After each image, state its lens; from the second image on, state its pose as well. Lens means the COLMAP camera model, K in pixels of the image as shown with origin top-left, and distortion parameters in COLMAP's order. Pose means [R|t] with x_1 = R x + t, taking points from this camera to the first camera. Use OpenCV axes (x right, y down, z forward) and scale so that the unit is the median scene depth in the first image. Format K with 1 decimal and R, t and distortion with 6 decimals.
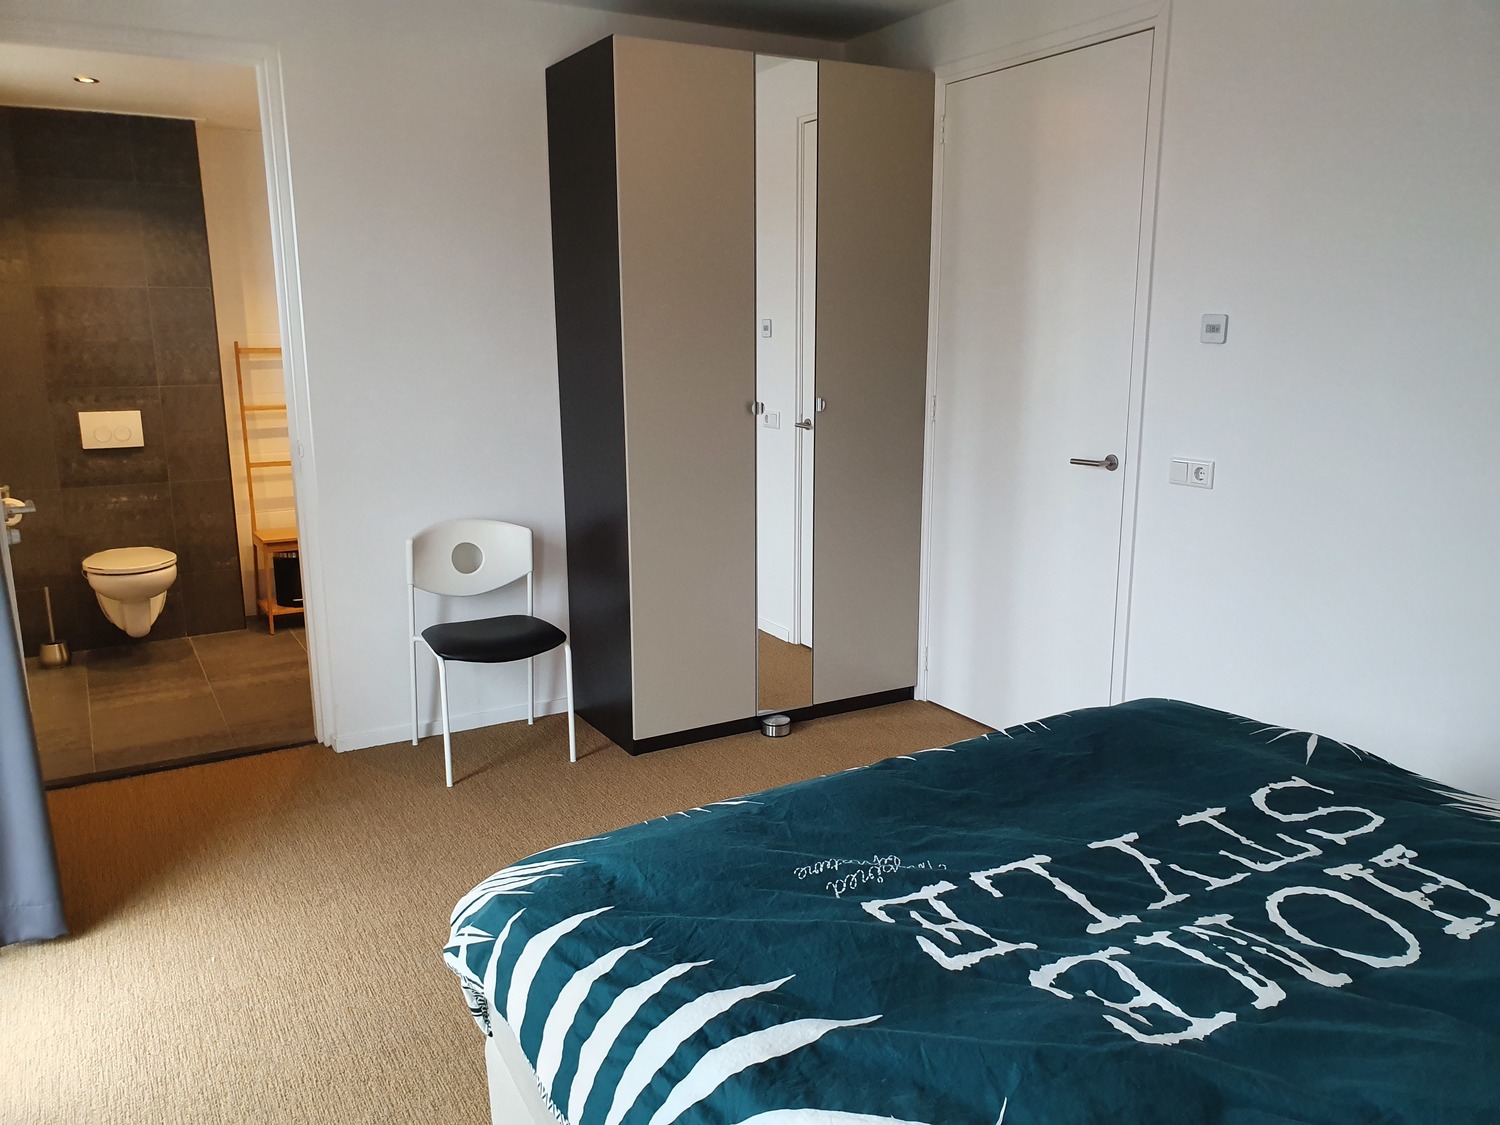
lens RADIAL K [[1161.9, 0, 748.0], [0, 1161.9, 566.8], [0, 0, 1]] dist [0.028597, -0.001989]
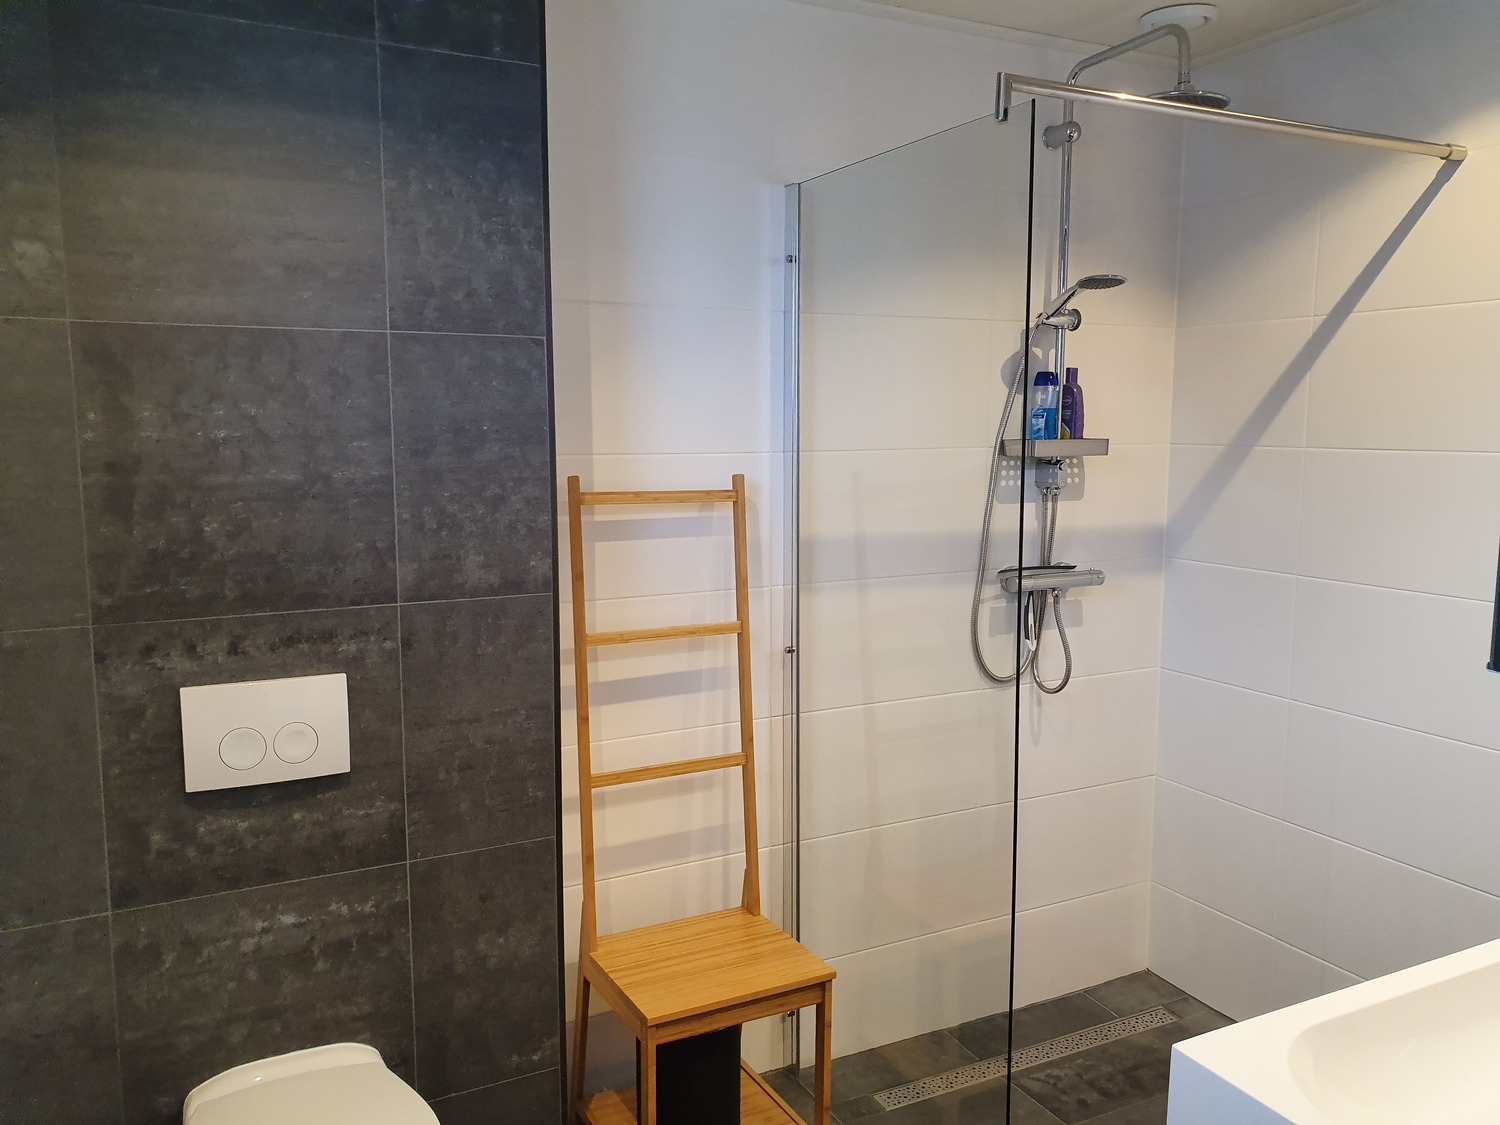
lens RADIAL K [[1161.9, 0, 757.7], [0, 1161.9, 558.9], [0, 0, 1]] dist [0.028597, -0.001989]
pose [[0.999281, 0.009779, -0.036621, -0.394000], [-0.012984, 0.996008, -0.088319, -0.142529], [0.035611, 0.088731, 0.995419, 0.668954]]
